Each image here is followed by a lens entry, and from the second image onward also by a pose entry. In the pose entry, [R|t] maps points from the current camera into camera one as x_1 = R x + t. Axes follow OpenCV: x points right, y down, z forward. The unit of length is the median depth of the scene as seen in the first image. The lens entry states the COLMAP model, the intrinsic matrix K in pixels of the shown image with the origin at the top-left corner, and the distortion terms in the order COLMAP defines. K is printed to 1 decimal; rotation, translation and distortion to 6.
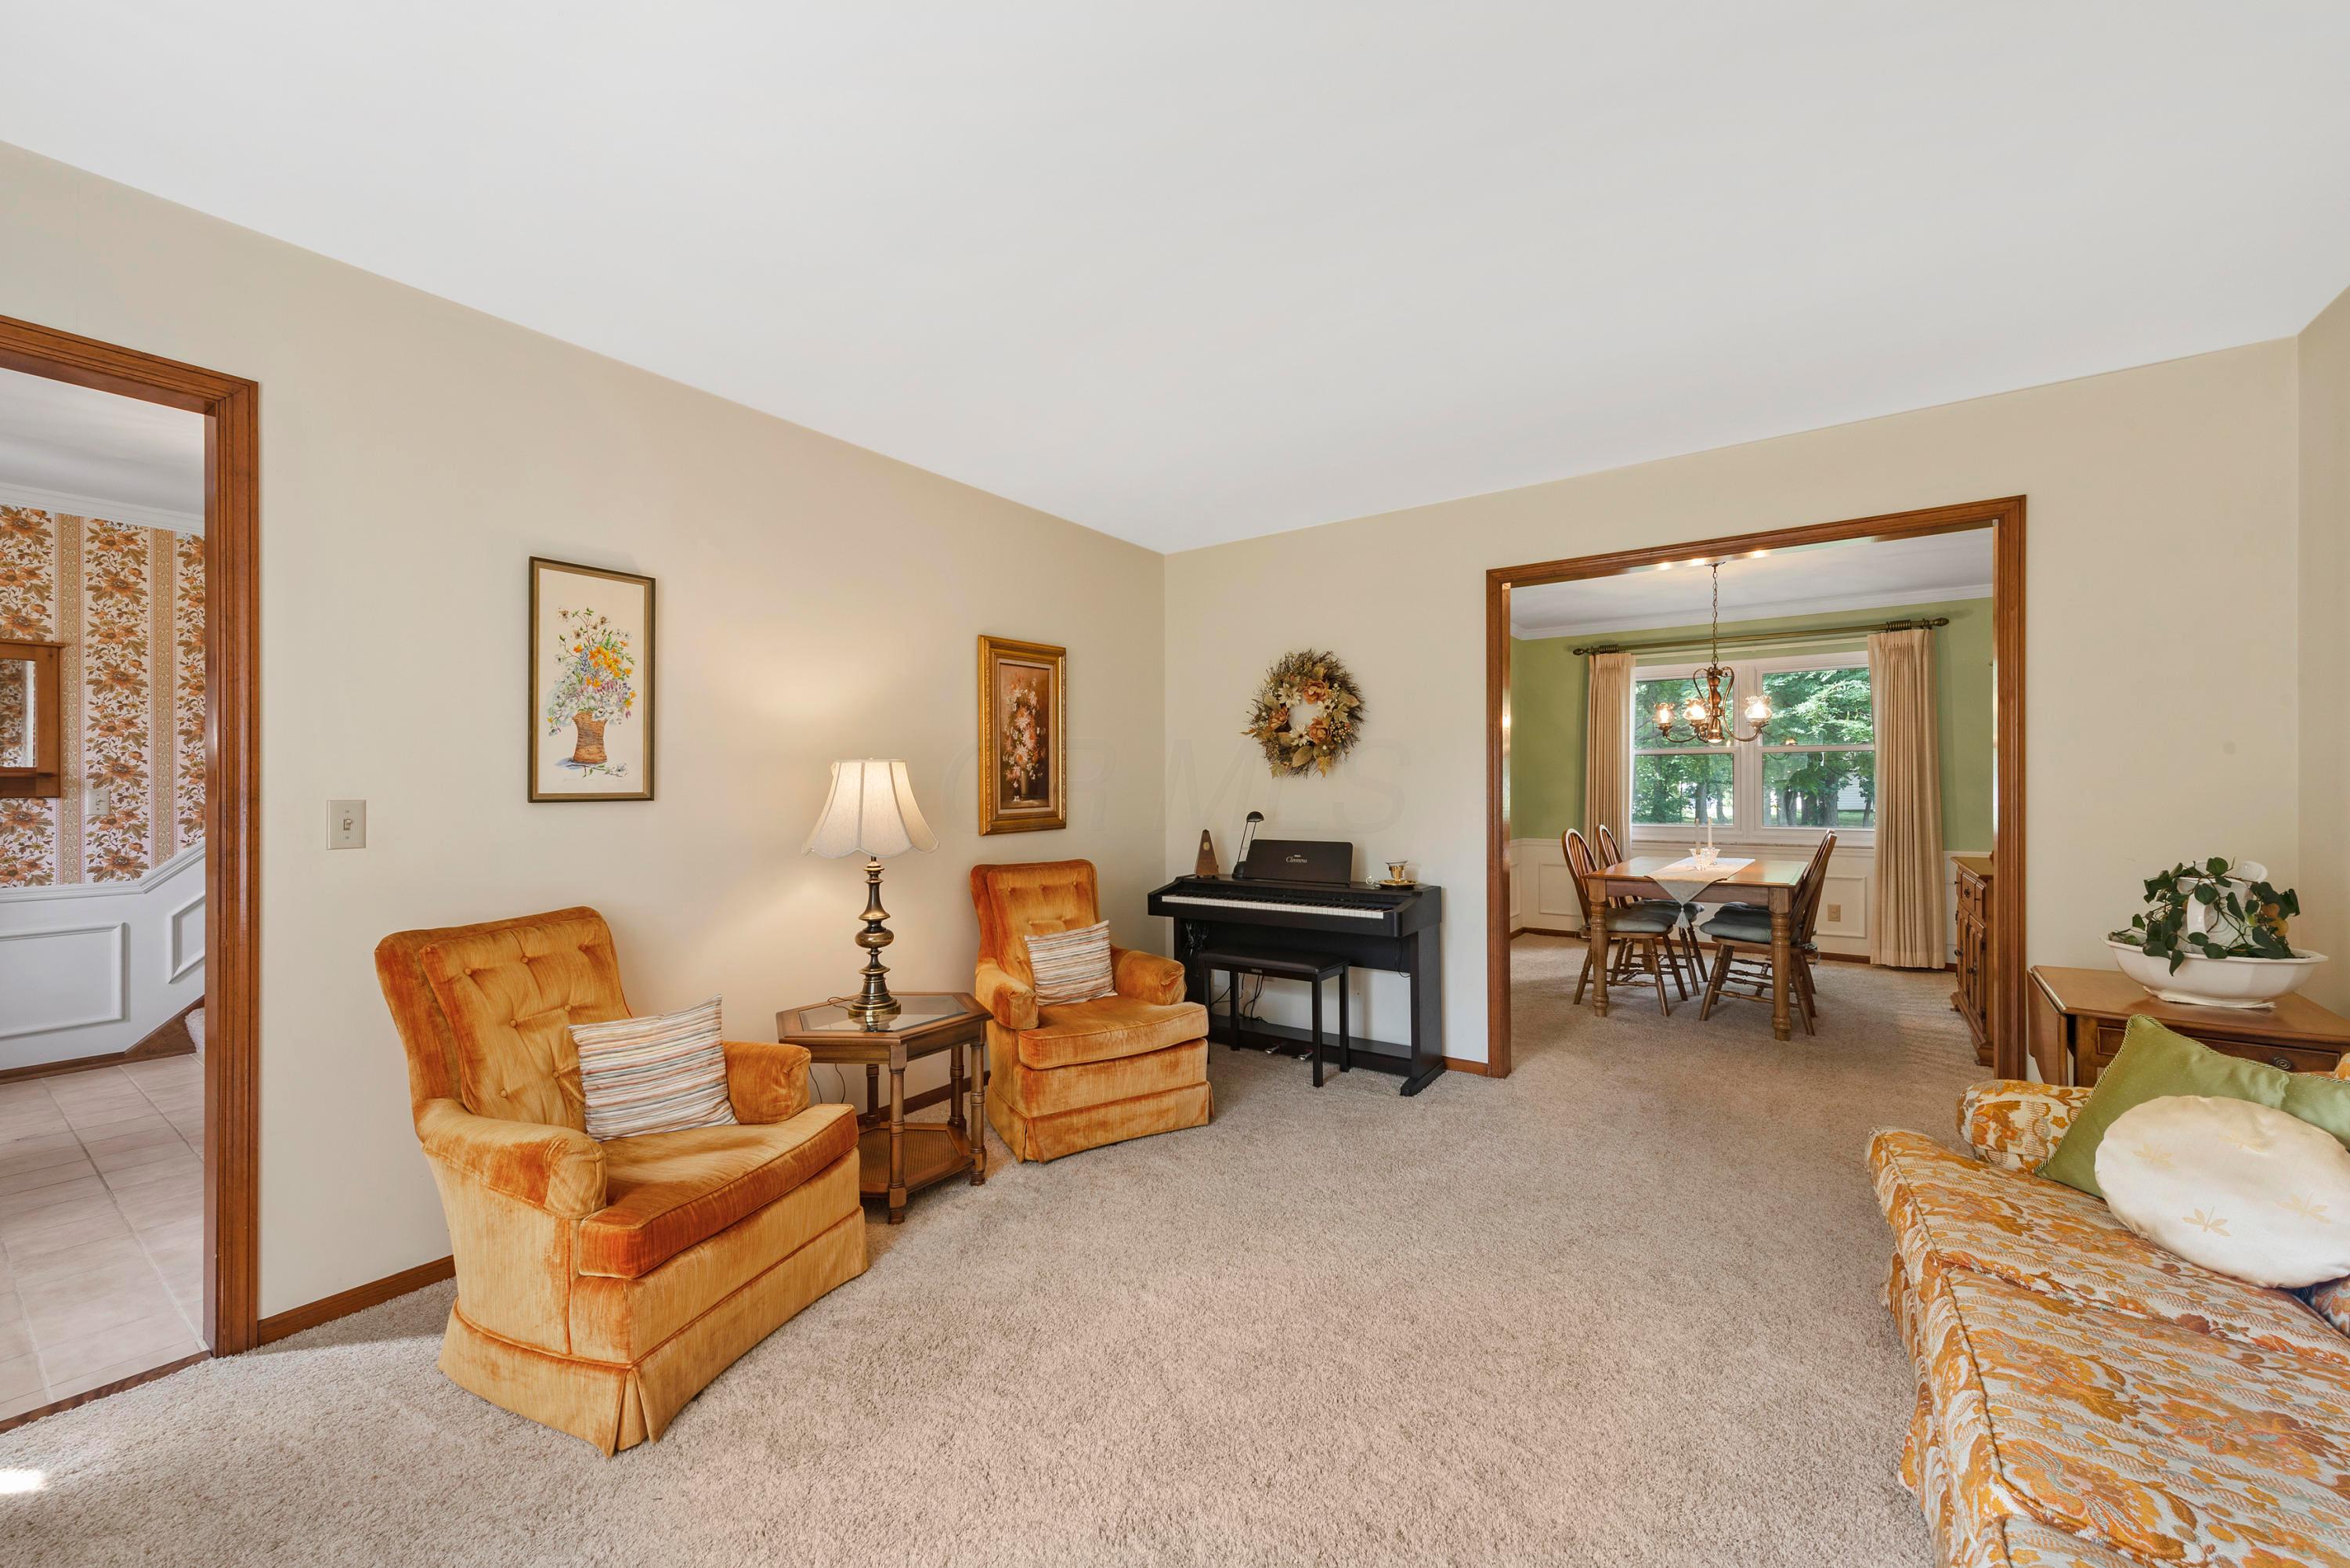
lens RADIAL K [[922.8, 0, 1183.5], [0, 922.8, 782.2], [0, 0, 1]] dist [0.011709, -0.002652]
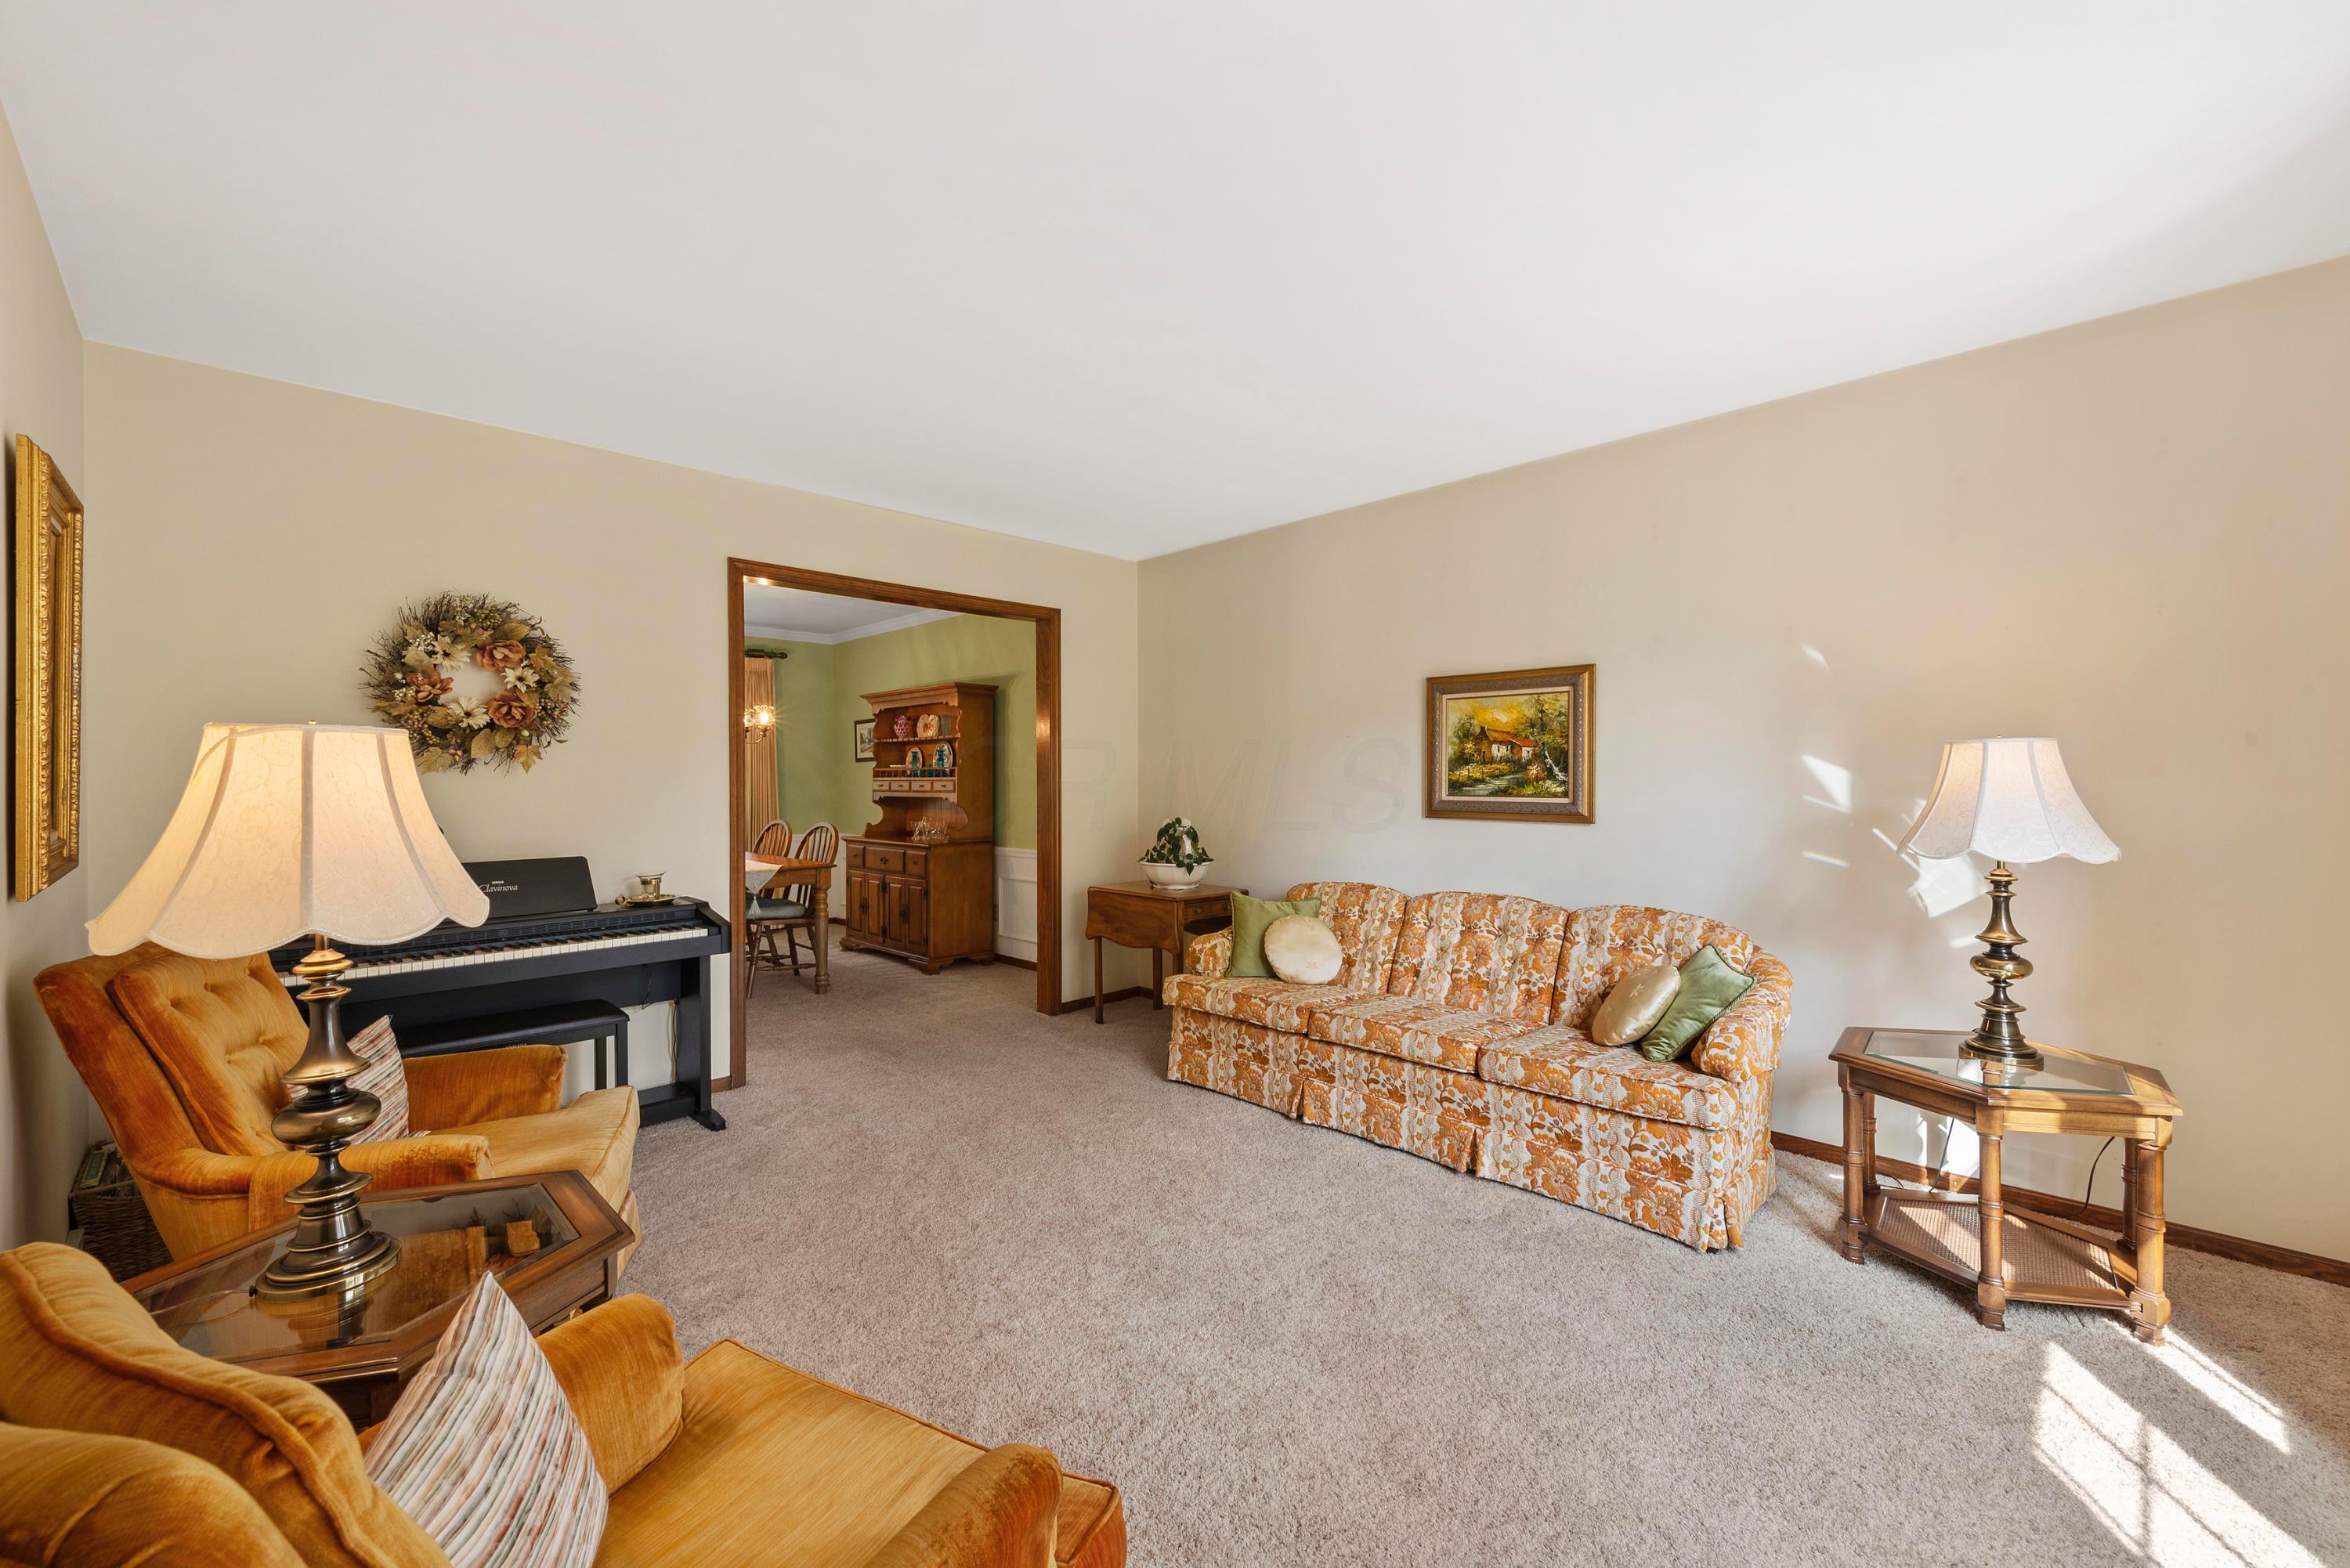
lens RADIAL K [[922.8, 0, 1184.6], [0, 922.8, 779.1], [0, 0, 1]] dist [0.011709, -0.002652]
pose [[0.168292, 0.004098, 0.985729, -0.535686], [-0.001559, 0.999991, -0.003891, 0.002442], [-0.985736, -0.000881, 0.168297, 0.383245]]
